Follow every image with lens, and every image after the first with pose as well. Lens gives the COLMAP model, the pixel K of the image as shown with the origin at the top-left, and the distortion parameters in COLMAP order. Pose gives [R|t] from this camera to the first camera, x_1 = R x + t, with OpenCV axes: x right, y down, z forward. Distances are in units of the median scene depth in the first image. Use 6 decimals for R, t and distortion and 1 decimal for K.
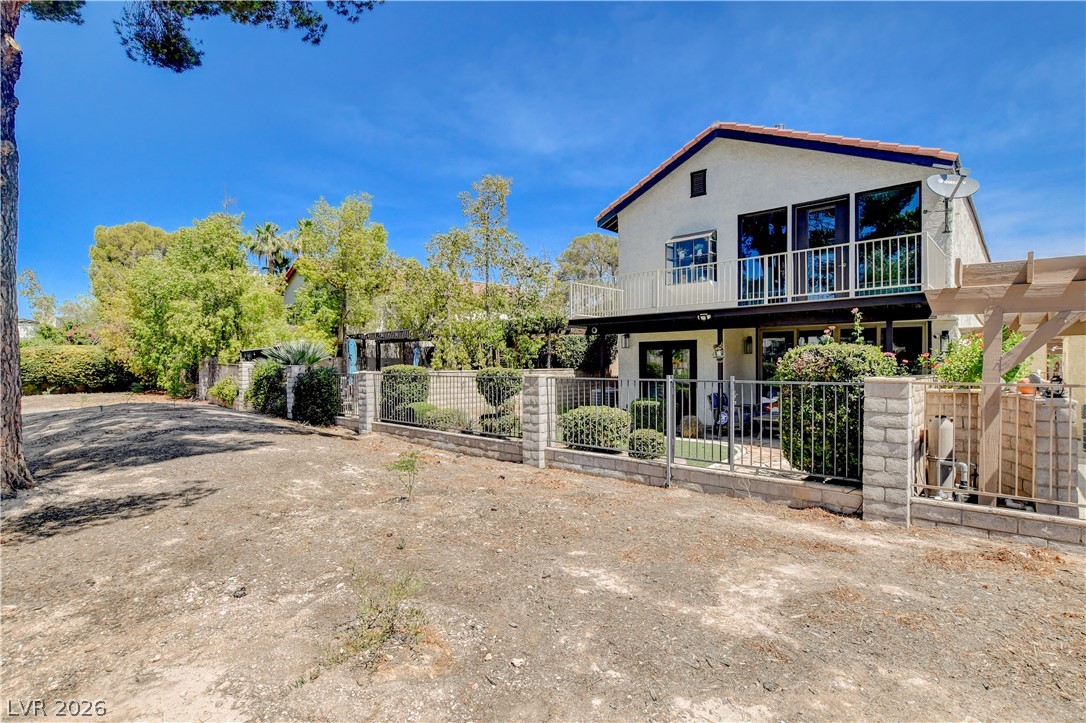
lens RADIAL K [[504.9, 0, 543.0], [0, 504.9, 358.6], [0, 0, 1]] dist [-0.009788, -0.000594]
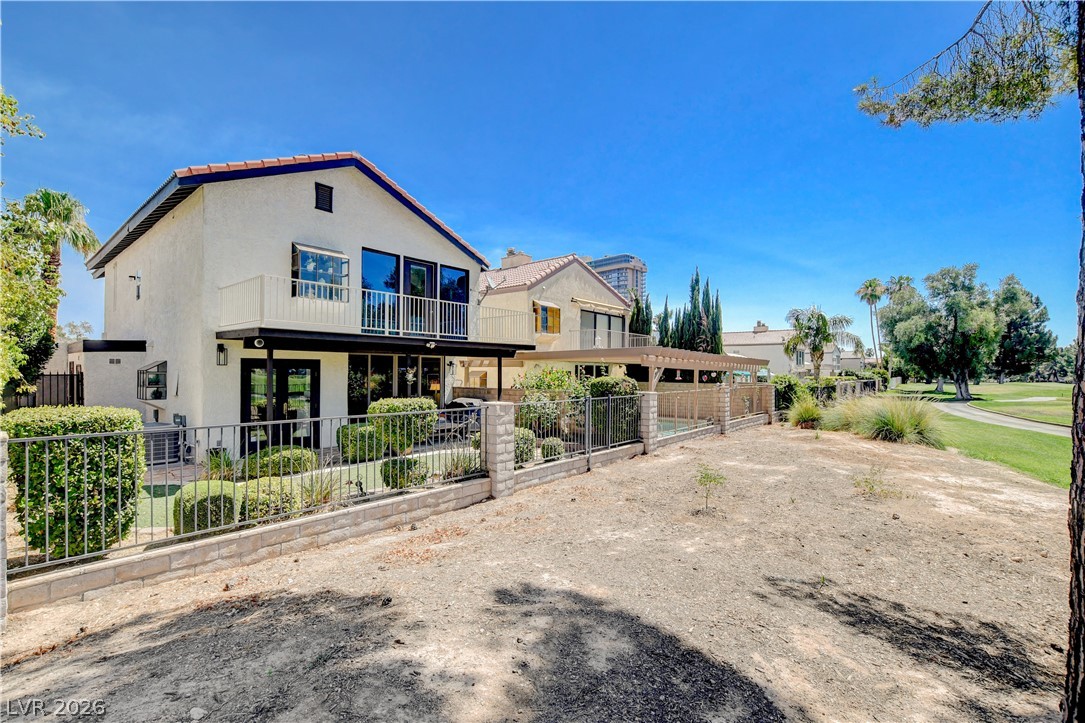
lens RADIAL K [[474.3, 0, 541.4], [0, 474.3, 376.6], [0, 0, 1]] dist [-0.017925, 0.000466]
pose [[0.006681, 0.021023, 0.999757, -0.601878], [-0.011653, 0.999713, -0.020944, 0.005633], [-0.999910, -0.011510, 0.006924, 0.601951]]
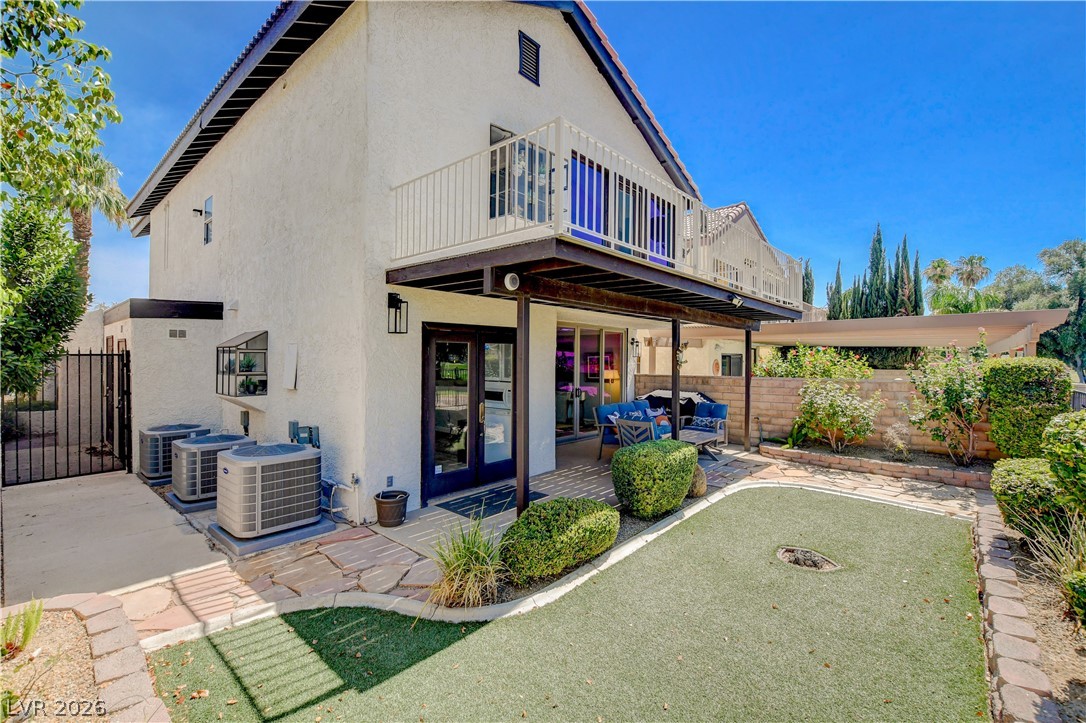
lens RADIAL K [[474.8, 0, 539.9], [0, 474.8, 361.8], [0, 0, 1]] dist [-0.017925, 0.000466]
pose [[0.040945, 0.025622, 0.998833, -0.225431], [-0.013972, 0.999588, -0.025069, 0.009790], [-0.999064, -0.012929, 0.041286, 1.003152]]
